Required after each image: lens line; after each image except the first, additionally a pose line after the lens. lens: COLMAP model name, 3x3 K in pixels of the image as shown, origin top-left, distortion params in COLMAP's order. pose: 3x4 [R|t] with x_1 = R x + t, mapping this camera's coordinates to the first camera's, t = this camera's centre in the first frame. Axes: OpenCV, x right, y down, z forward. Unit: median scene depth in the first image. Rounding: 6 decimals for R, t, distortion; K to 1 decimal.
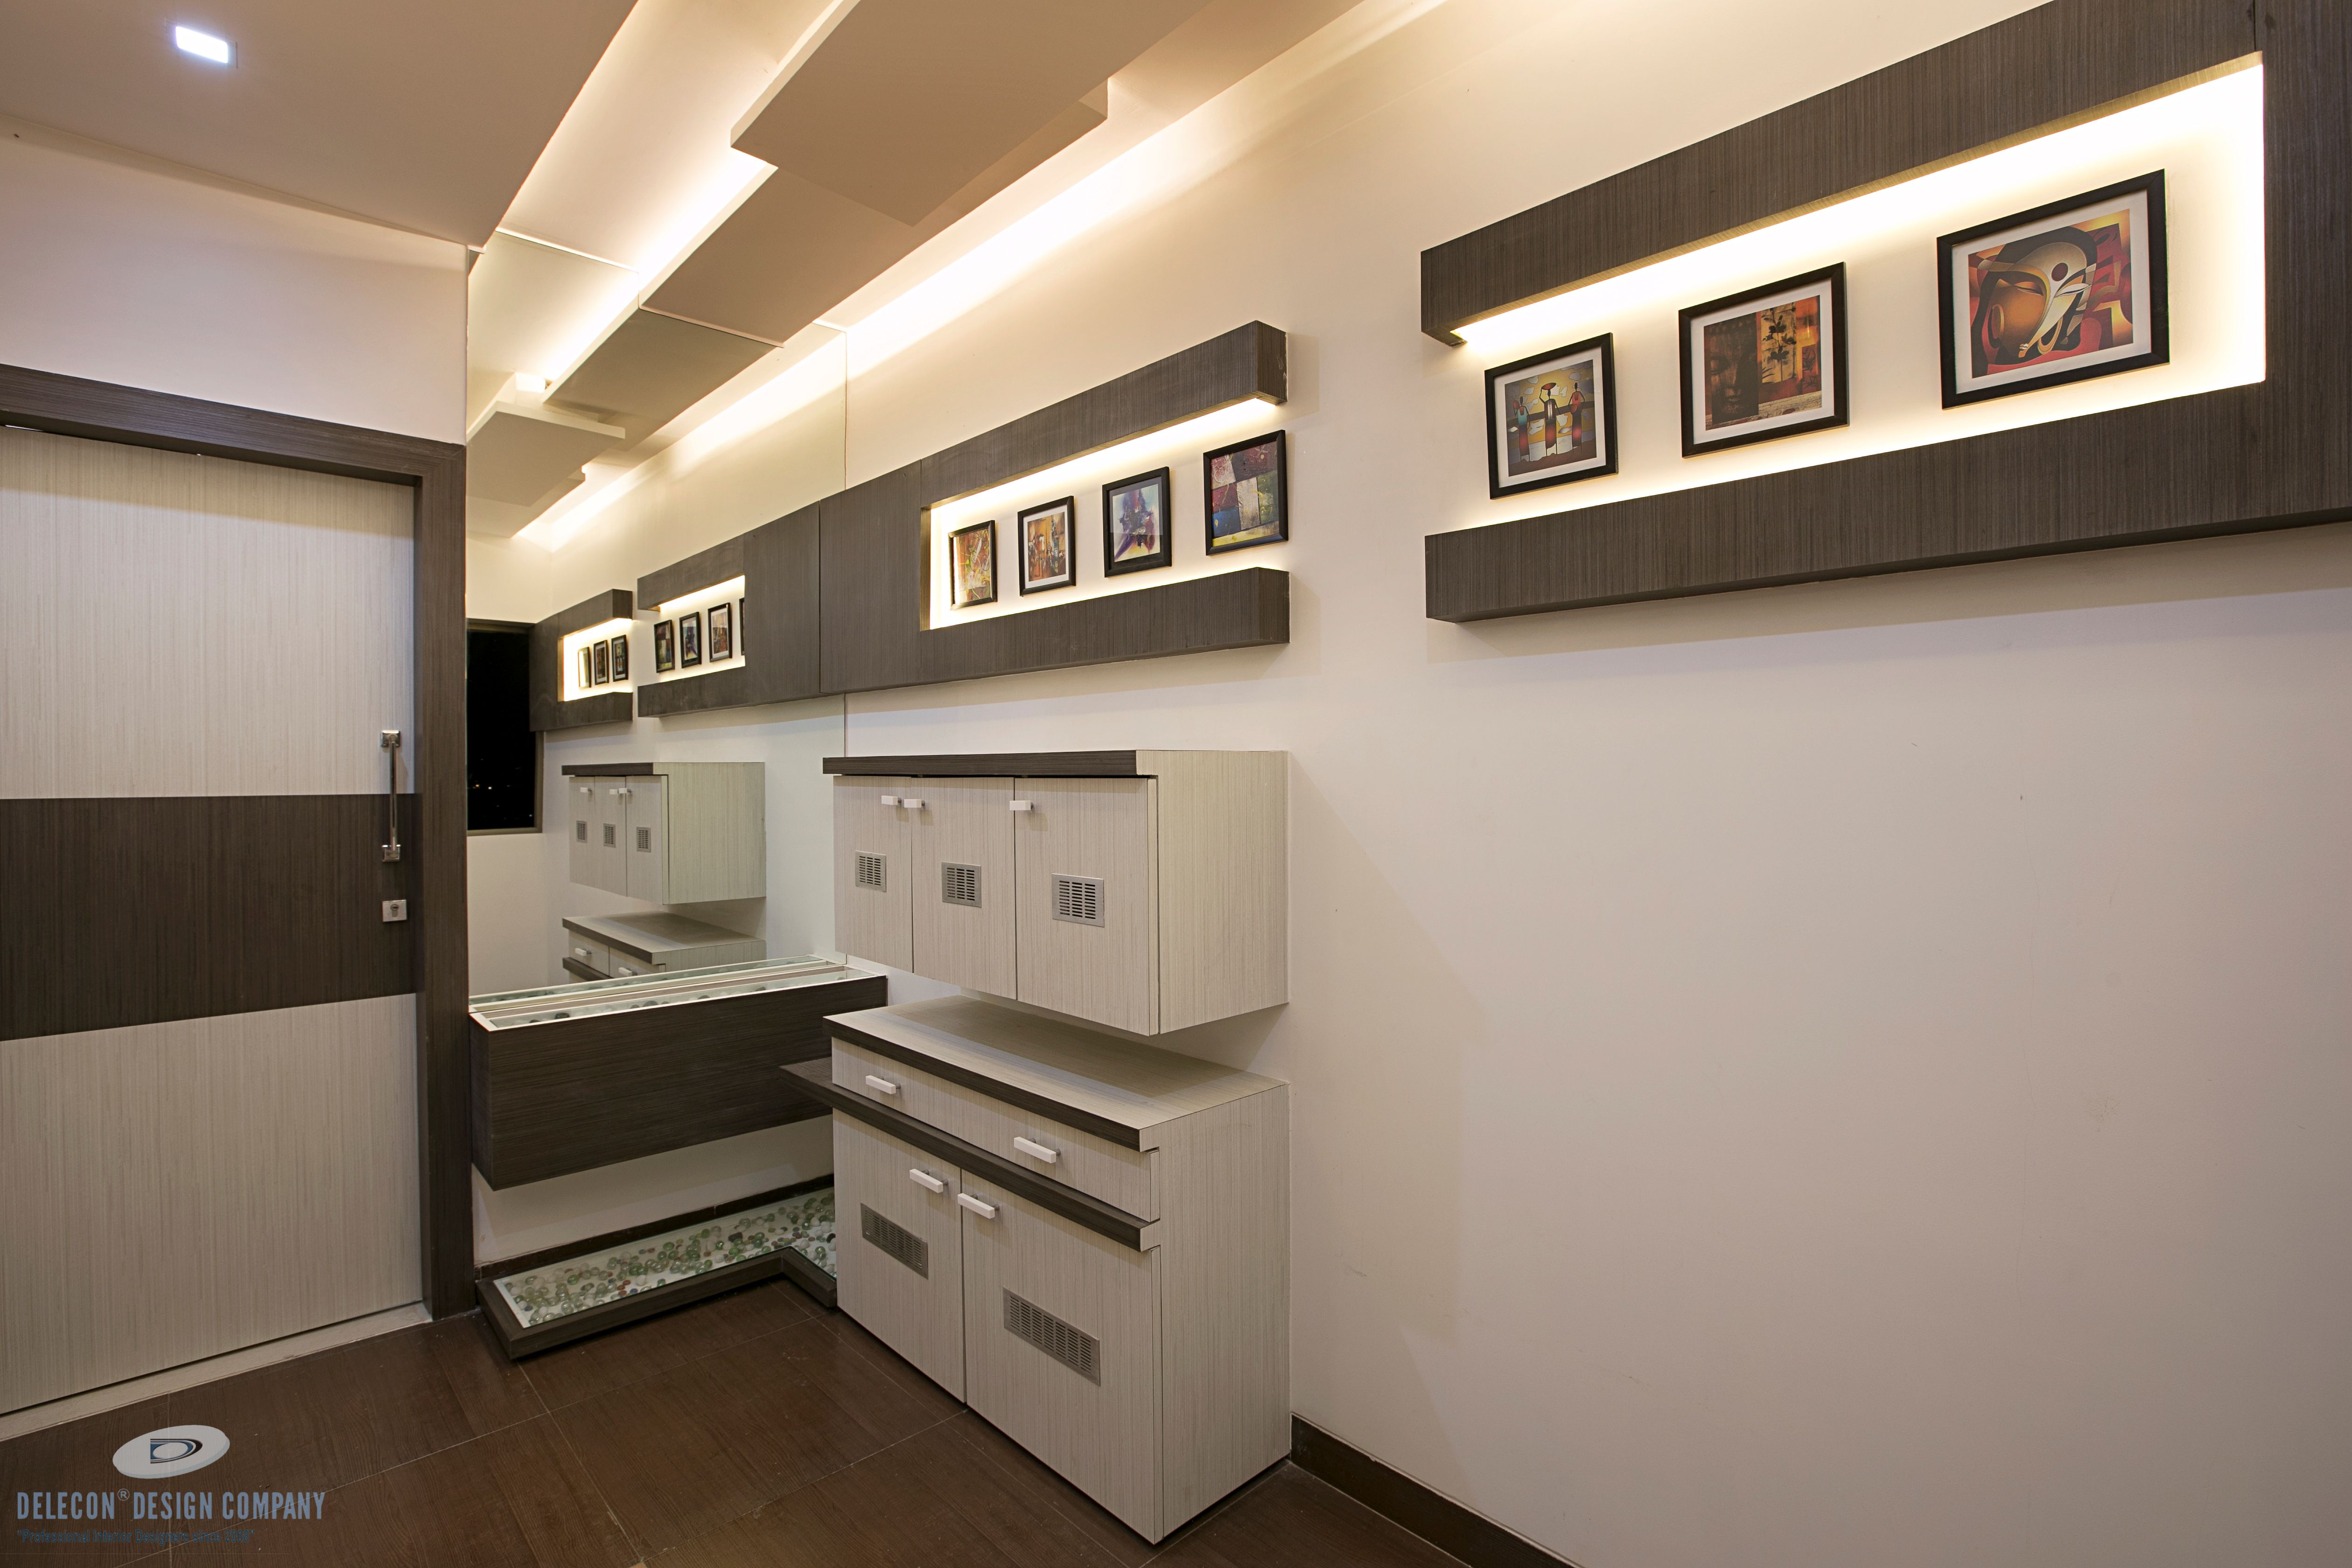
lens RADIAL K [[1086.4, 0, 1181.9], [0, 1086.4, 778.8], [0, 0, 1]] dist [0.000978, -0.000050]
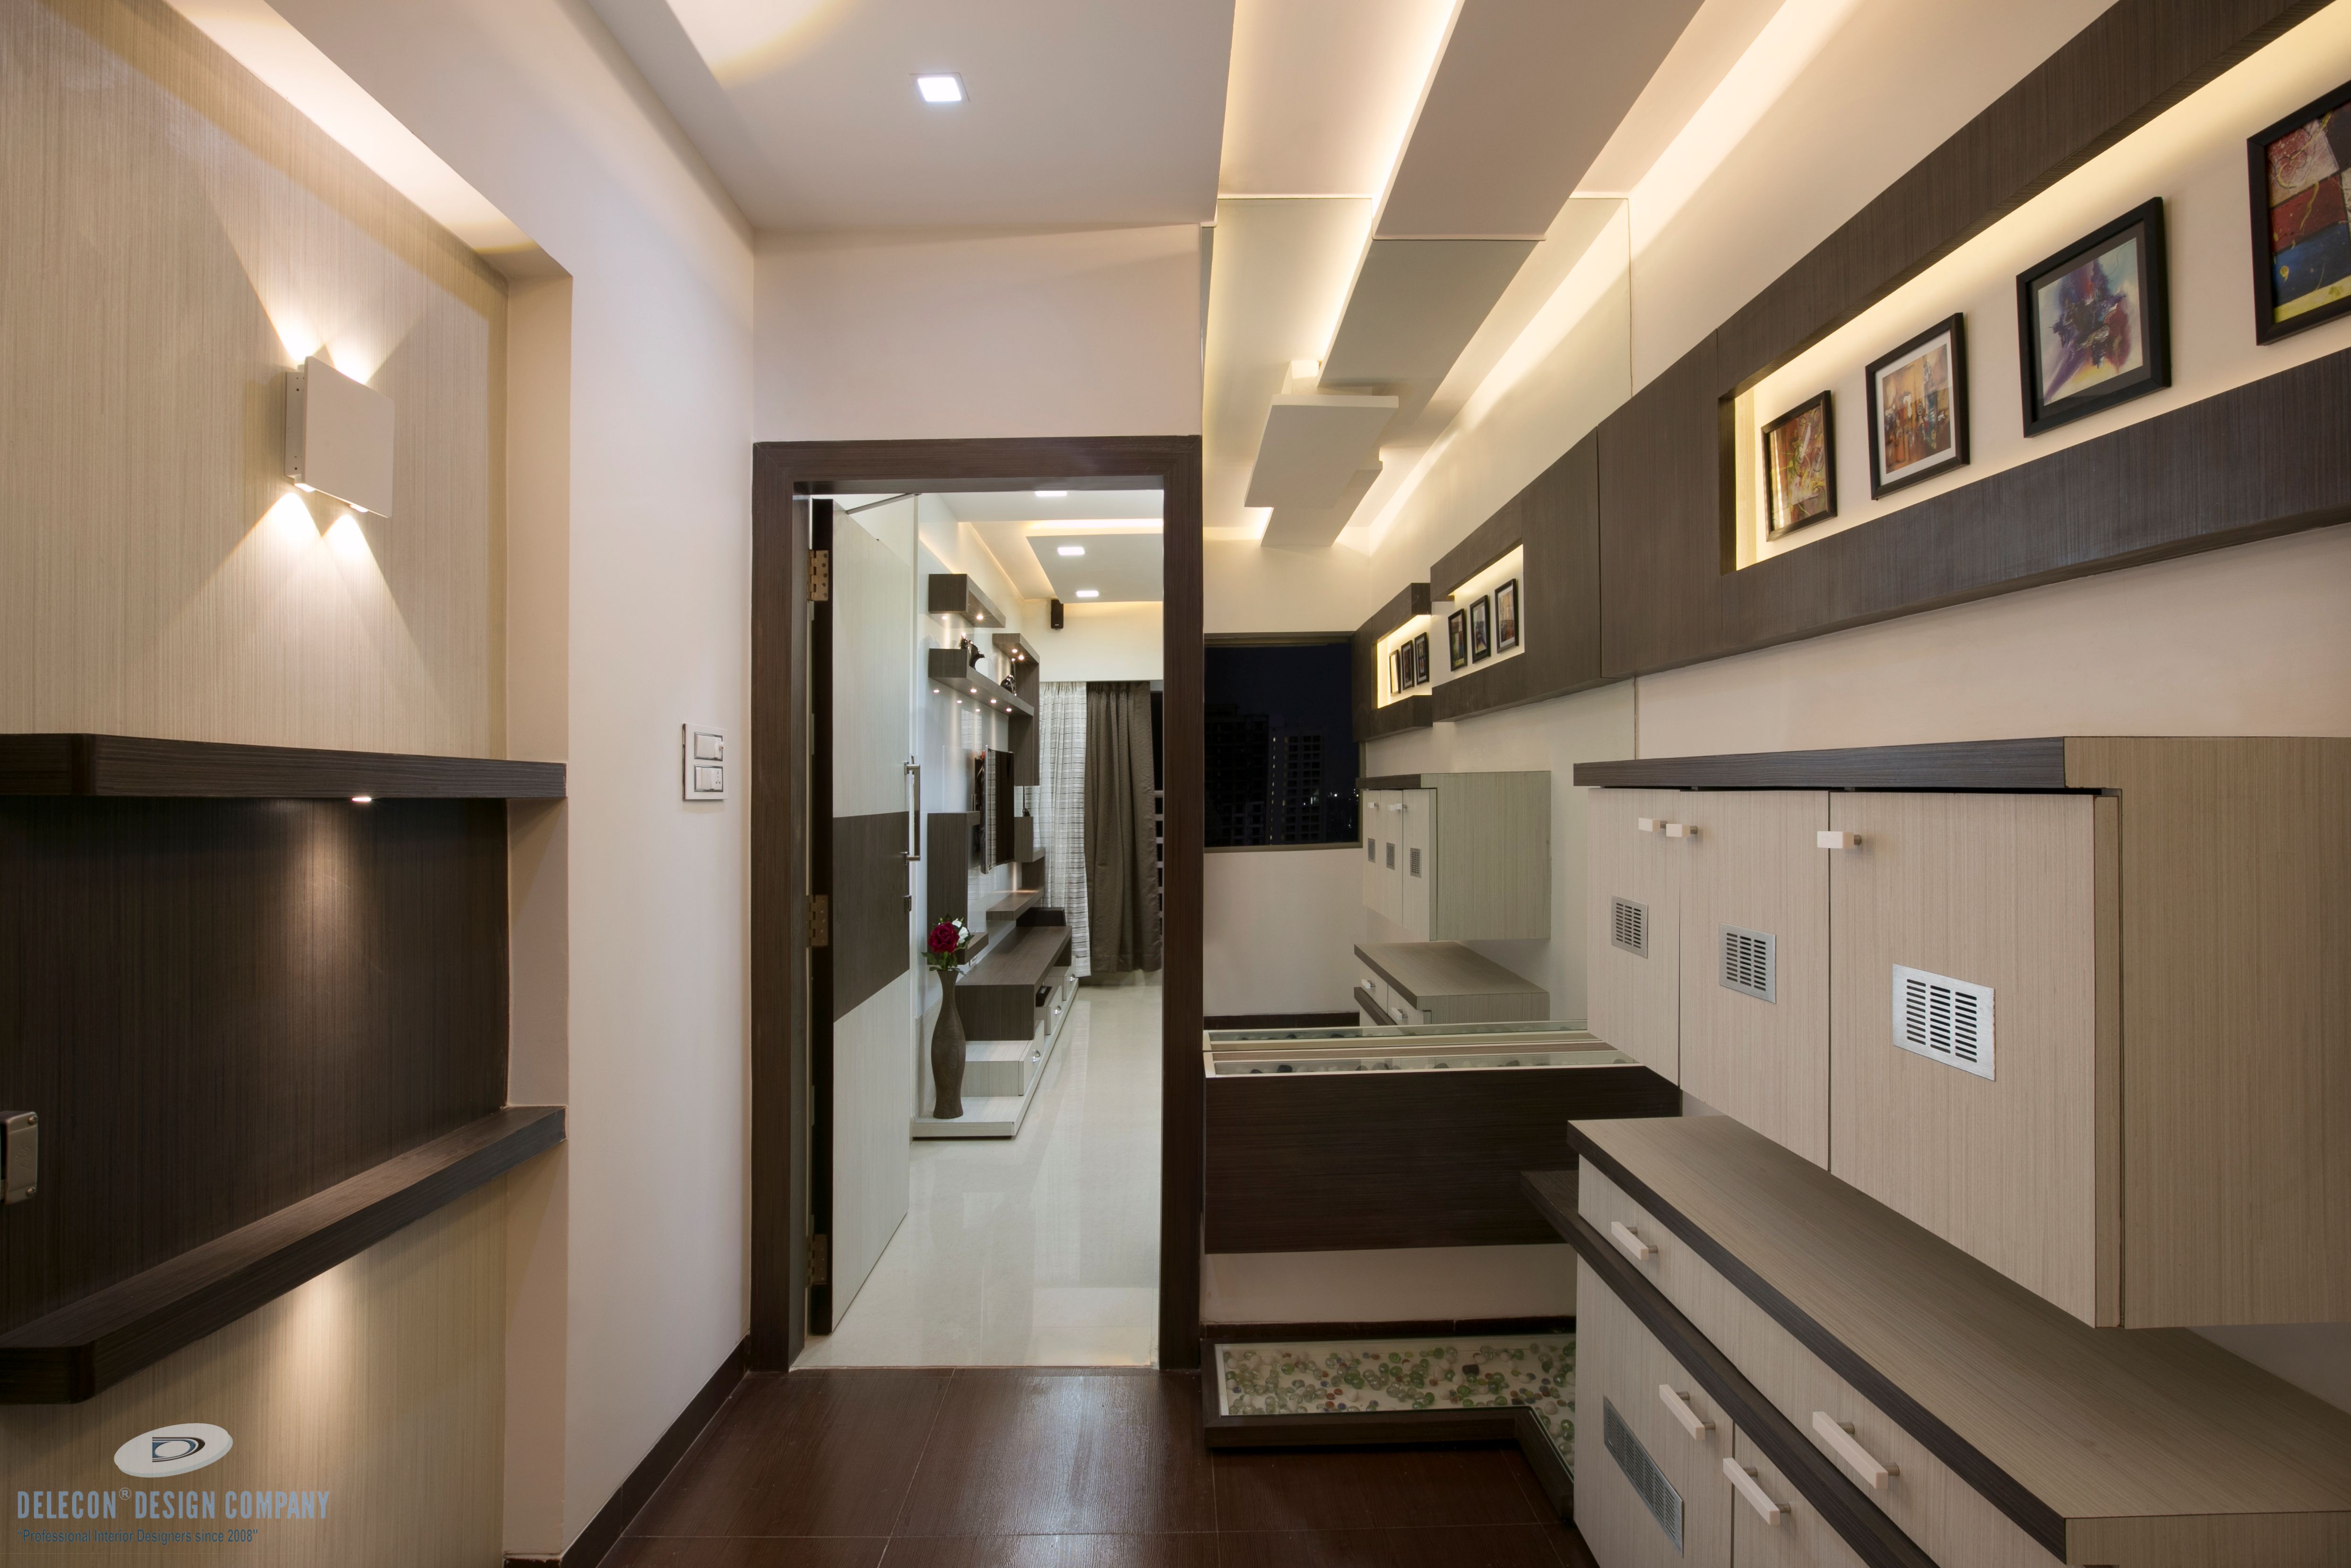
lens RADIAL K [[1199.1, 0, 1165.7], [0, 1199.1, 801.6], [0, 0, 1]] dist [-0.055506, 0.017177]
pose [[0.735245, 0.000754, -0.677802, 0.010615], [0.007540, 0.999928, 0.009292, -0.003240], [0.677760, -0.011942, 0.735186, 0.227040]]
